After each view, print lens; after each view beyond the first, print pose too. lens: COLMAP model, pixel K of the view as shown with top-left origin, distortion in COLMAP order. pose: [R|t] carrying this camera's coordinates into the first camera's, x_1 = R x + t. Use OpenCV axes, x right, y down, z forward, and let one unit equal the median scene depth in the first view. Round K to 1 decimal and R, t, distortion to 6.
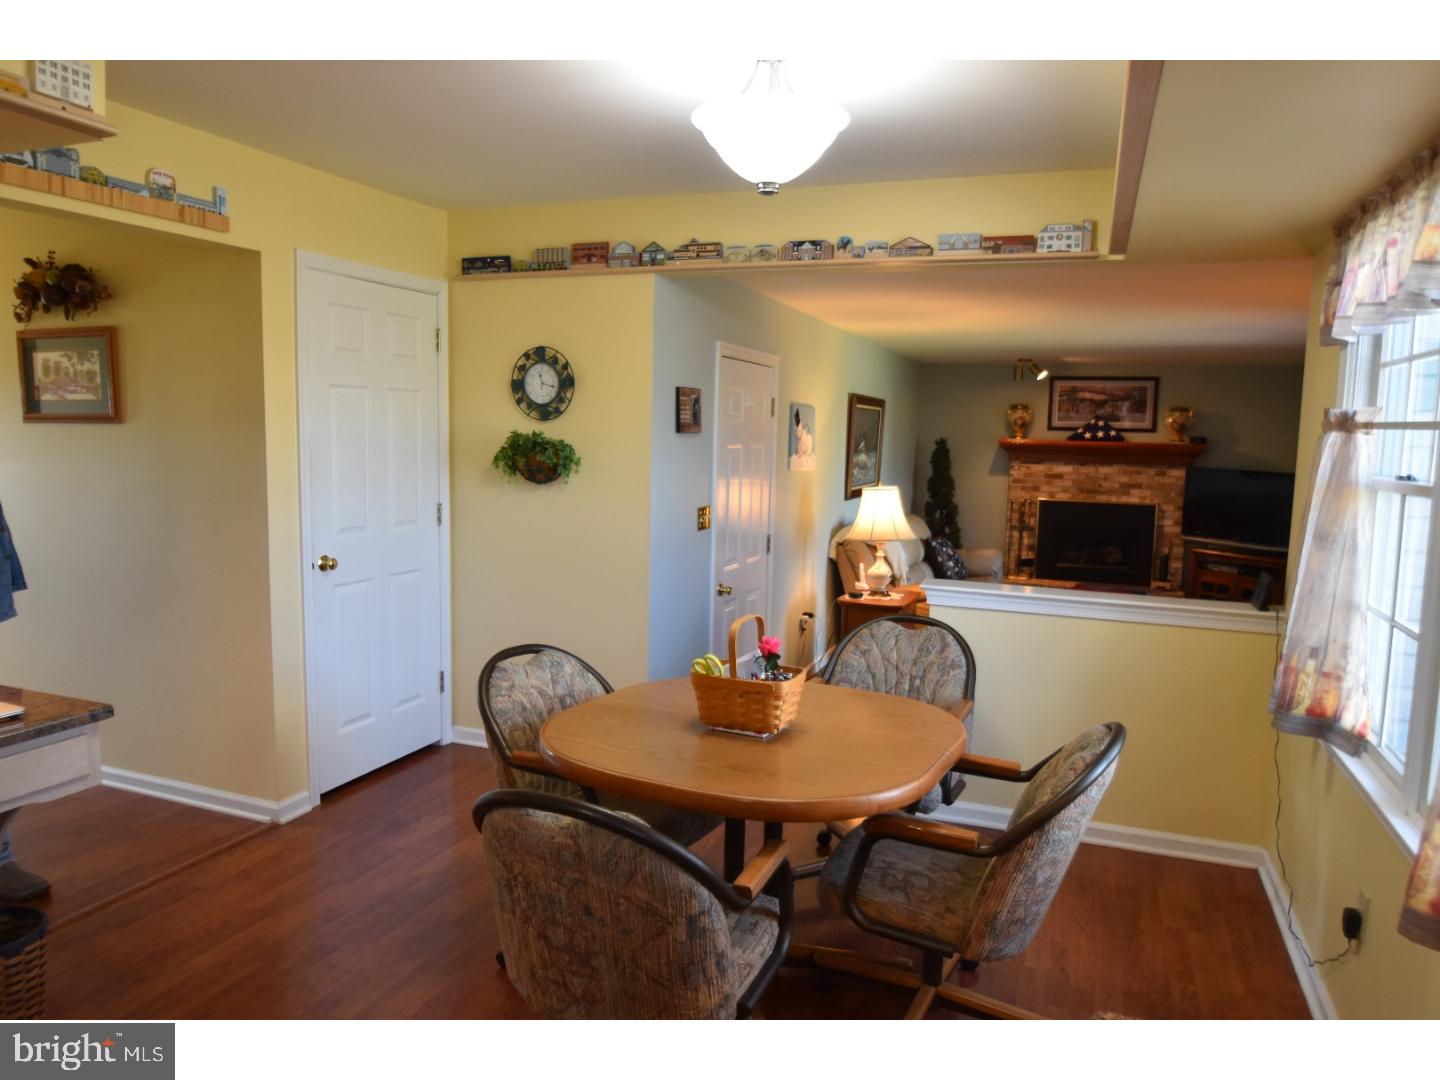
lens RADIAL K [[961.6, 0, 750.6], [0, 961.6, 537.1], [0, 0, 1]] dist [-0.025945, -0.008126]
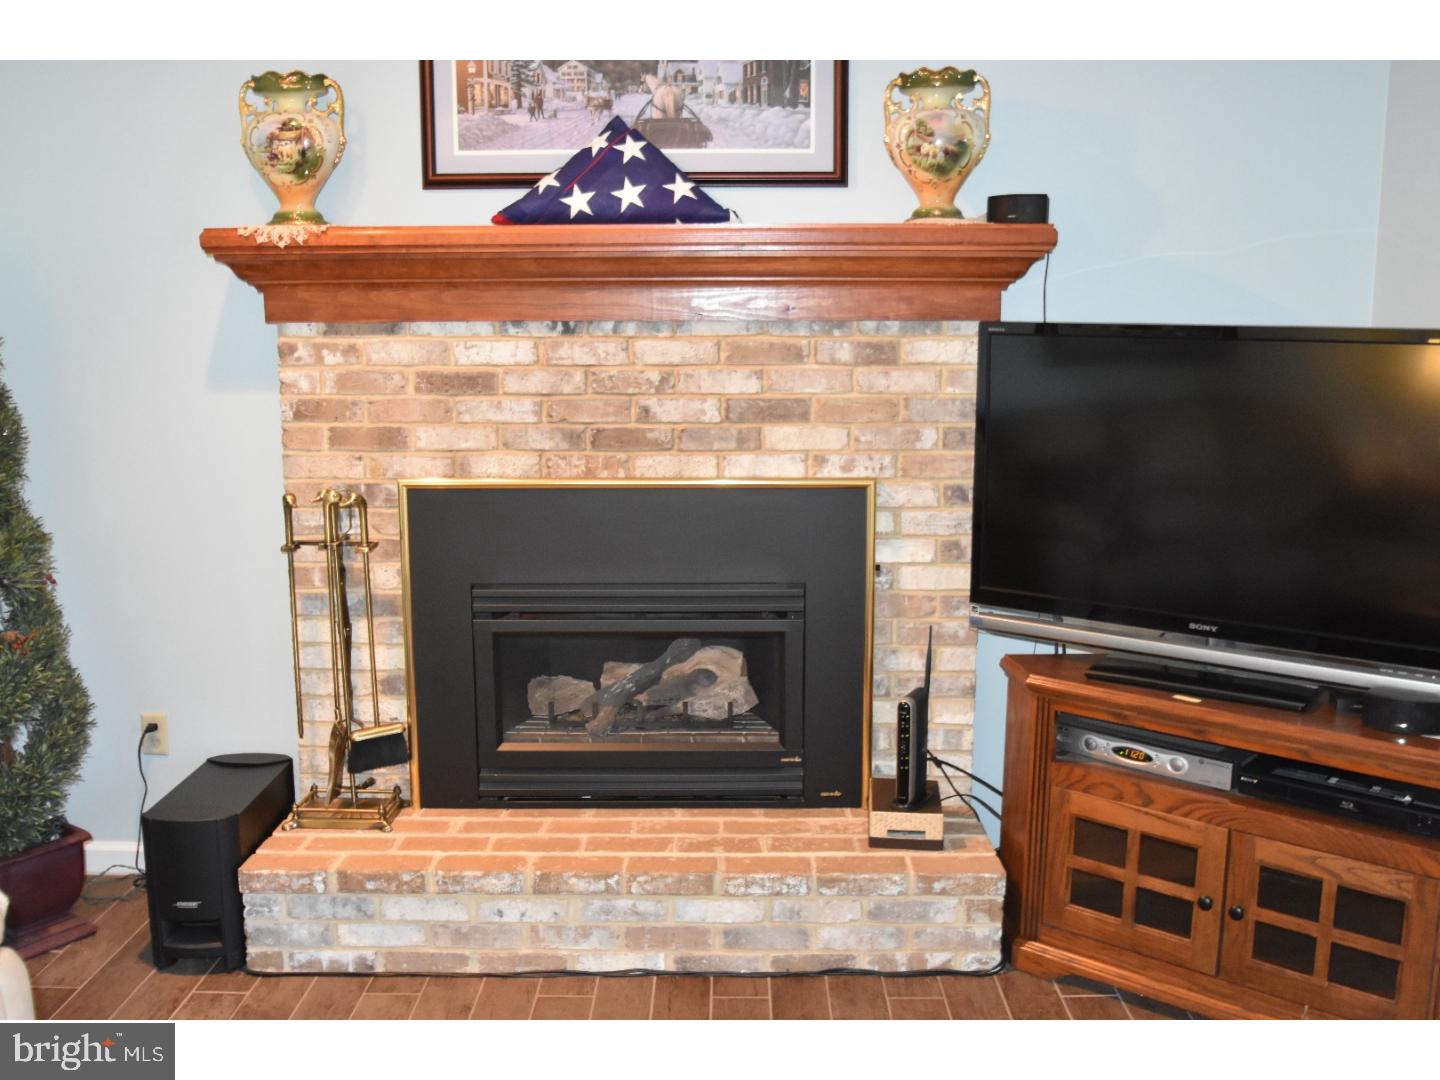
lens RADIAL K [[1275.2, 0, 726.2], [0, 1275.2, 536.5], [0, 0, 1]] dist [-0.069408, 0.024129]
pose [[0.942882, -0.076484, 0.324229, 0.279062], [0.058411, 0.996166, 0.065128, -0.042992], [-0.327967, -0.042469, 0.943734, 0.693188]]
